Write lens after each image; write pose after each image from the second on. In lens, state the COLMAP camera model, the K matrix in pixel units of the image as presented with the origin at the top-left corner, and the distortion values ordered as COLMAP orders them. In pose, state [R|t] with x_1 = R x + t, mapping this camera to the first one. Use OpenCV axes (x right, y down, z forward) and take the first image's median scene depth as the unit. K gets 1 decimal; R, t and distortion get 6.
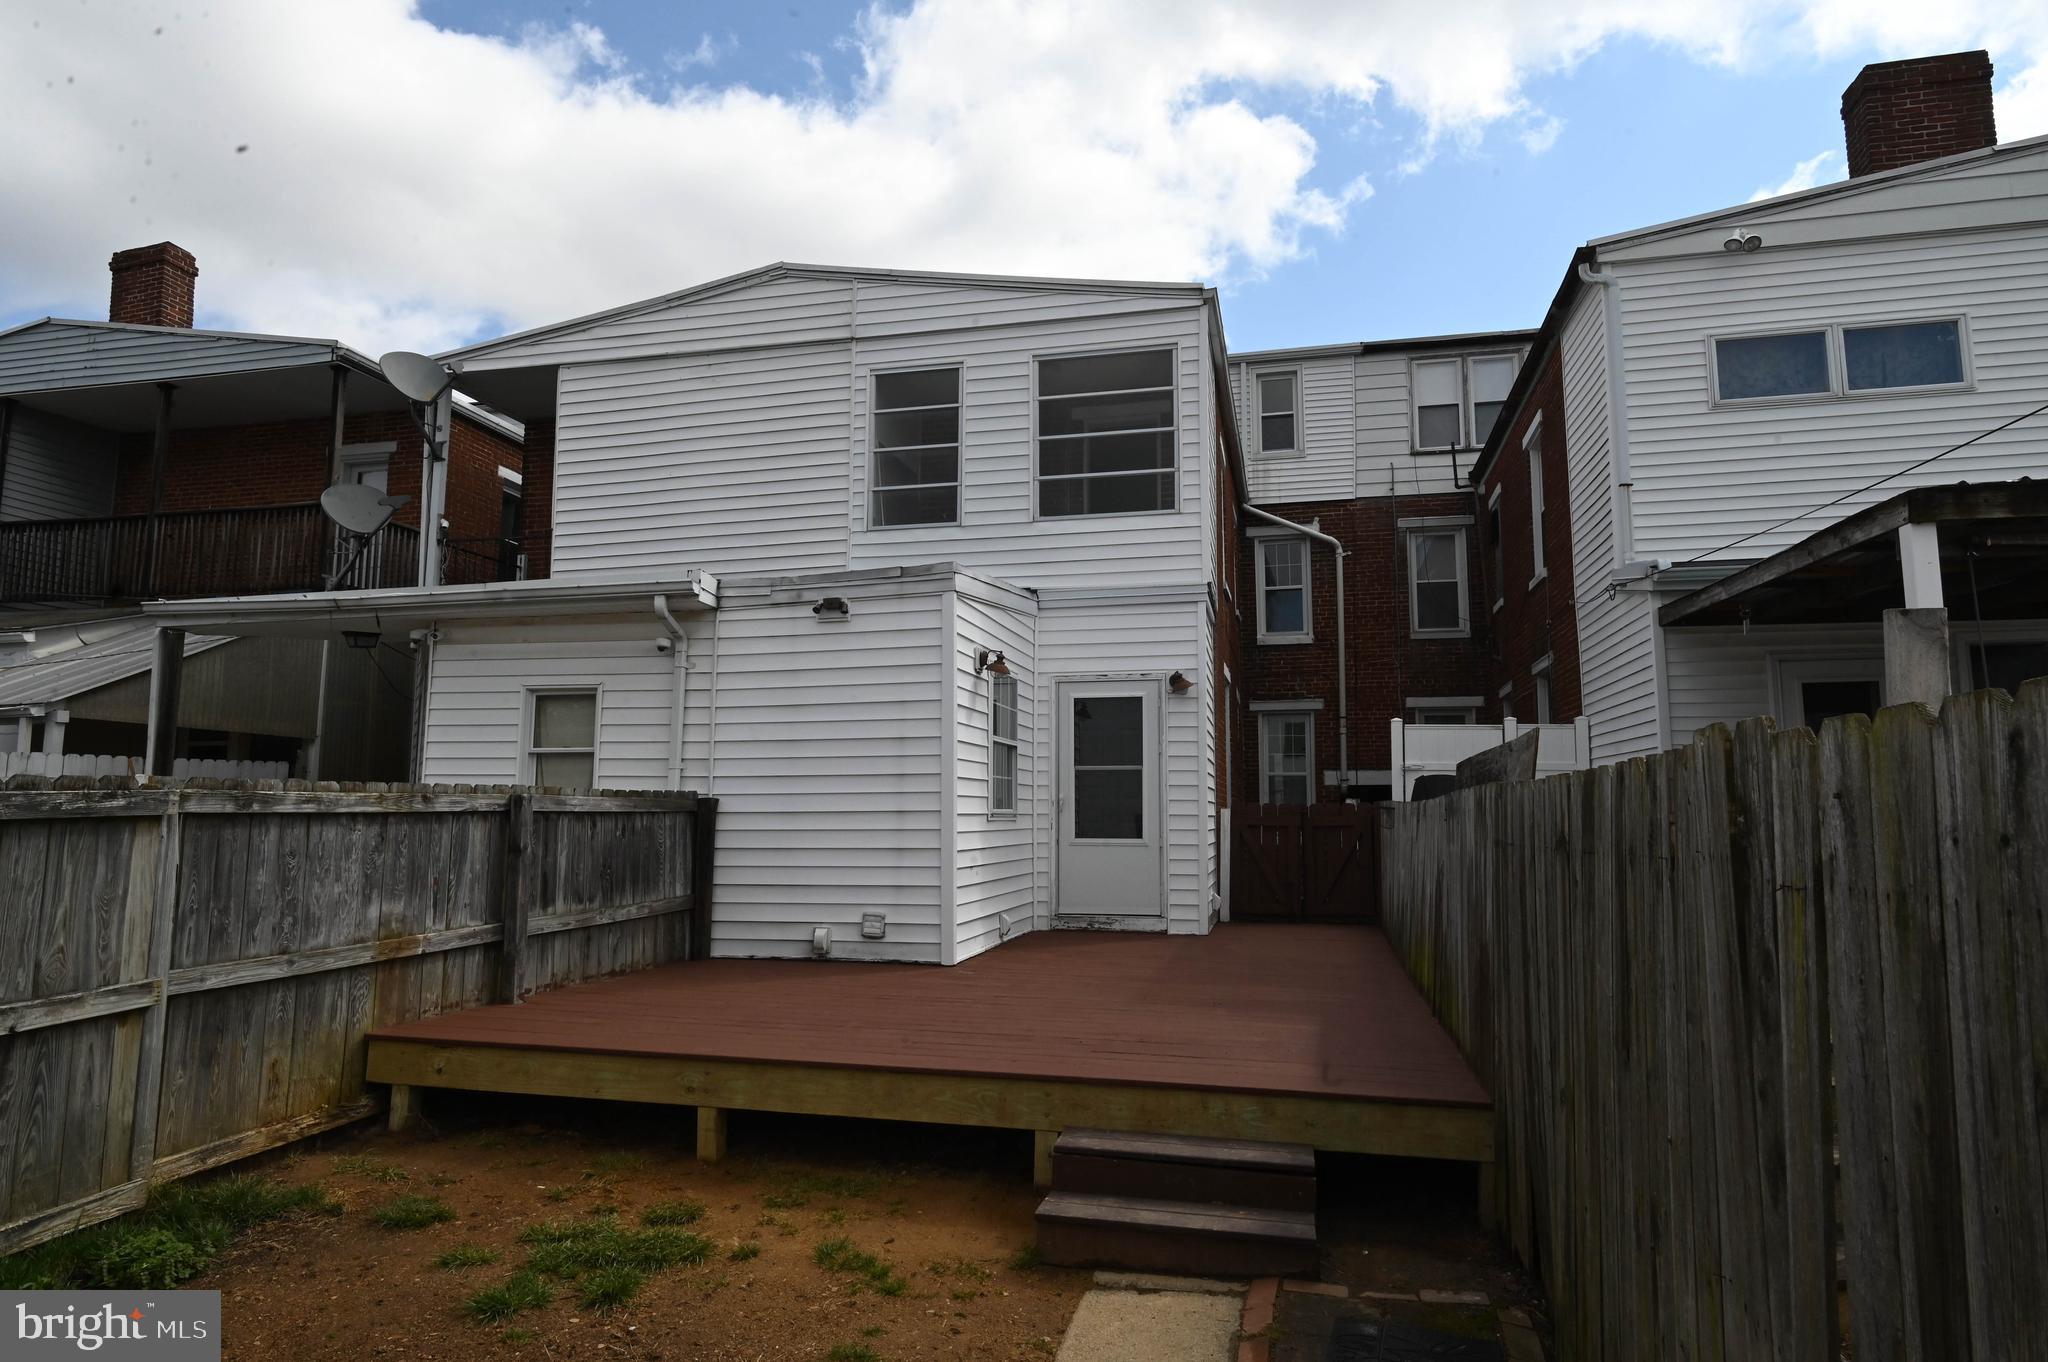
lens RADIAL K [[1152.6, 0, 1023.5], [0, 1152.6, 729.3], [0, 0, 1]] dist [0.001121, -0.000585]
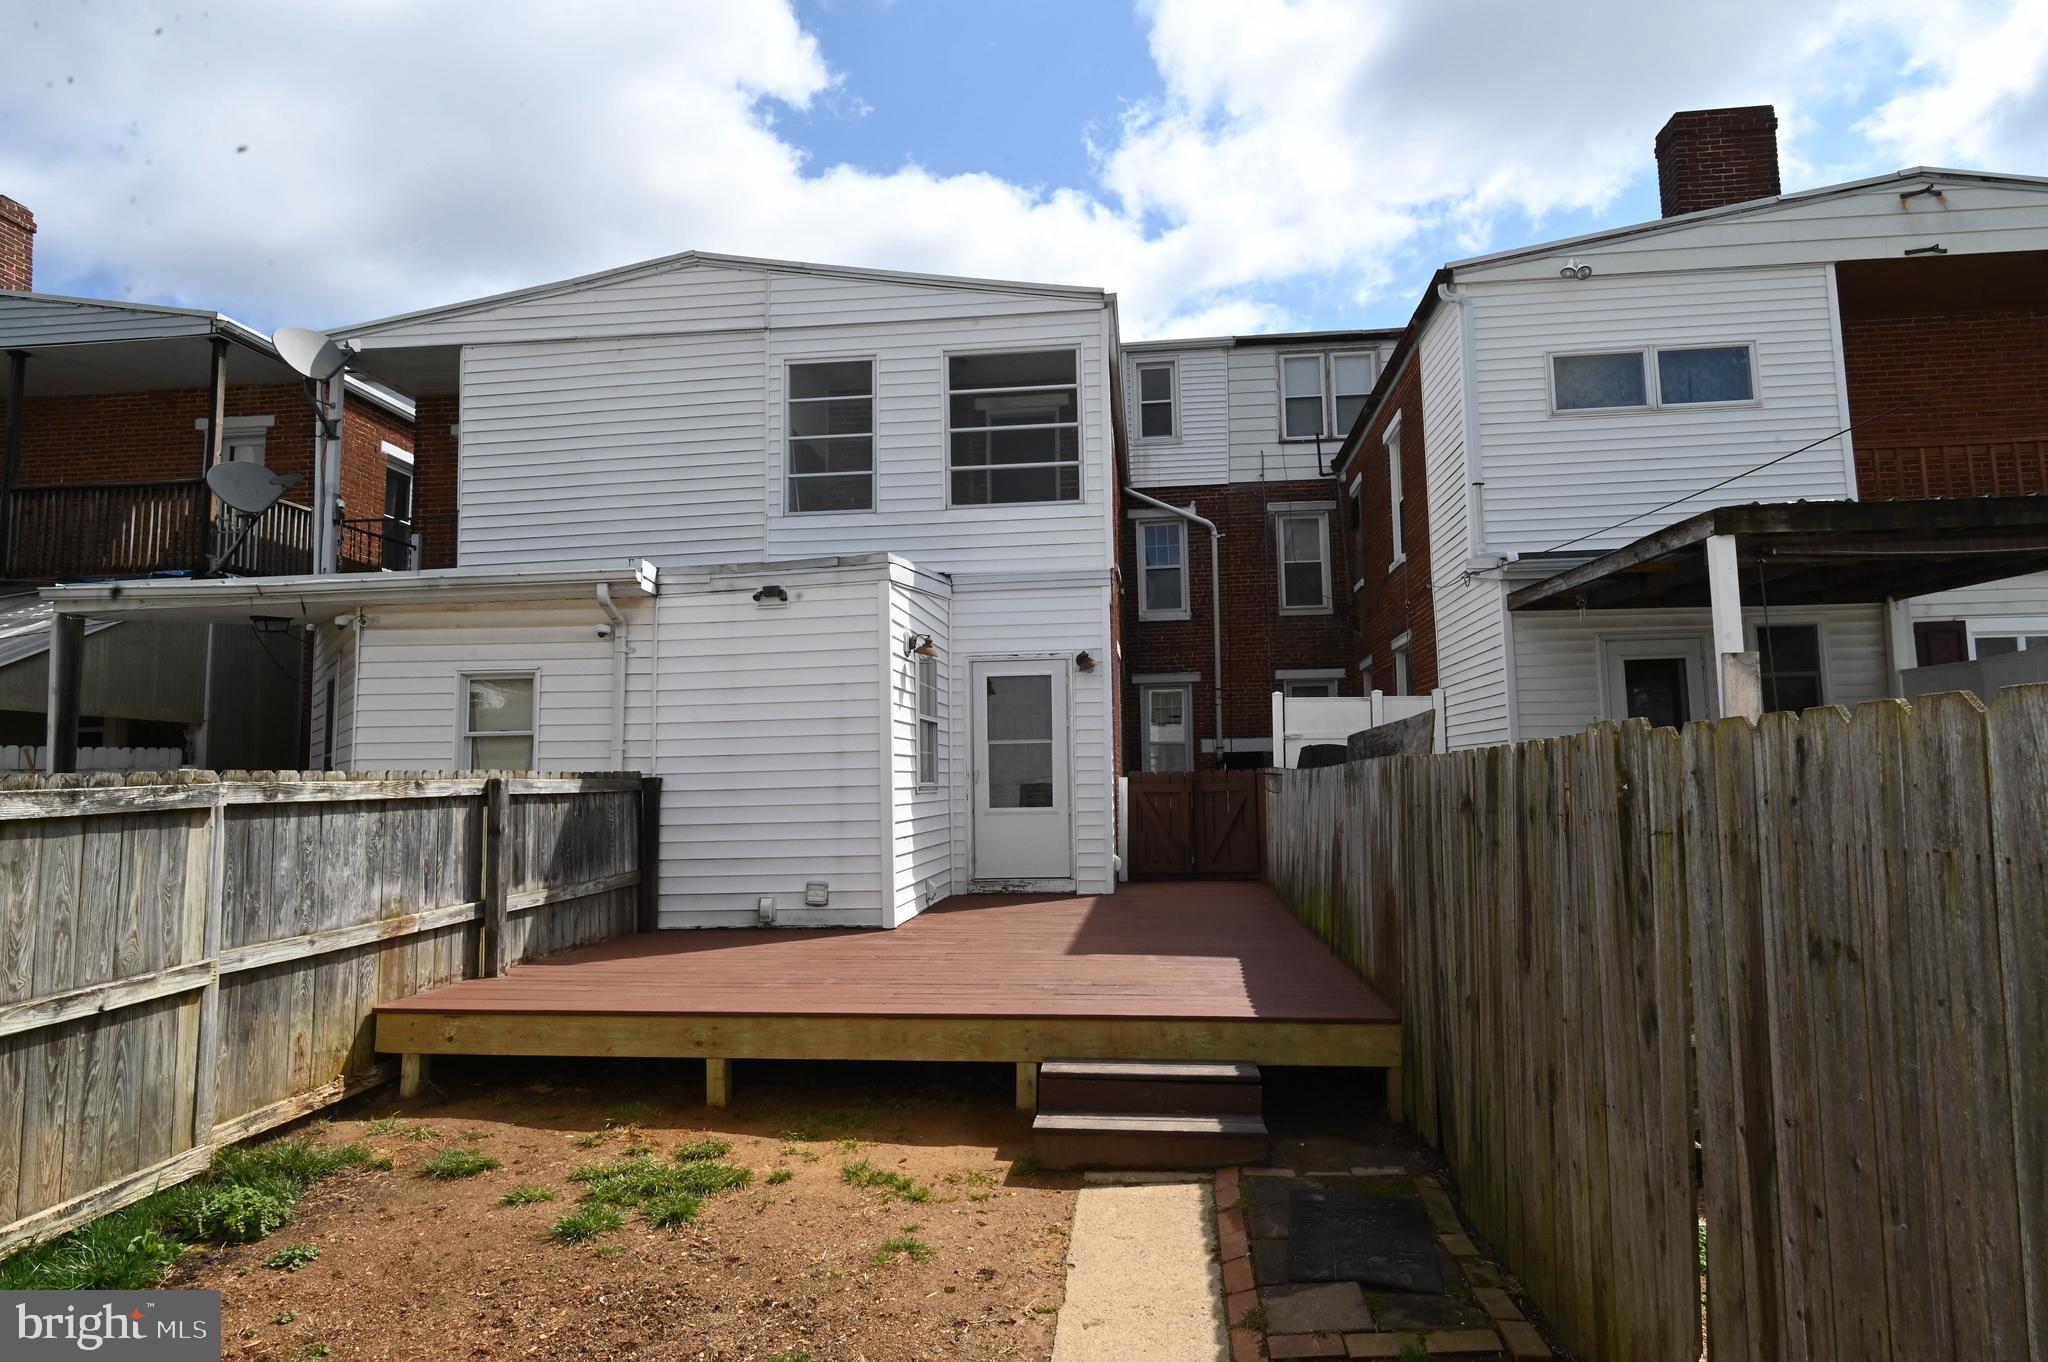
lens RADIAL K [[1152.6, 0, 1023.5], [0, 1152.6, 729.3], [0, 0, 1]] dist [0.001121, -0.000585]
pose [[0.992228, -0.014385, 0.123600, -0.096163], [0.010999, 0.999546, 0.028034, -0.013699], [-0.123947, -0.026457, 0.991936, -0.107788]]
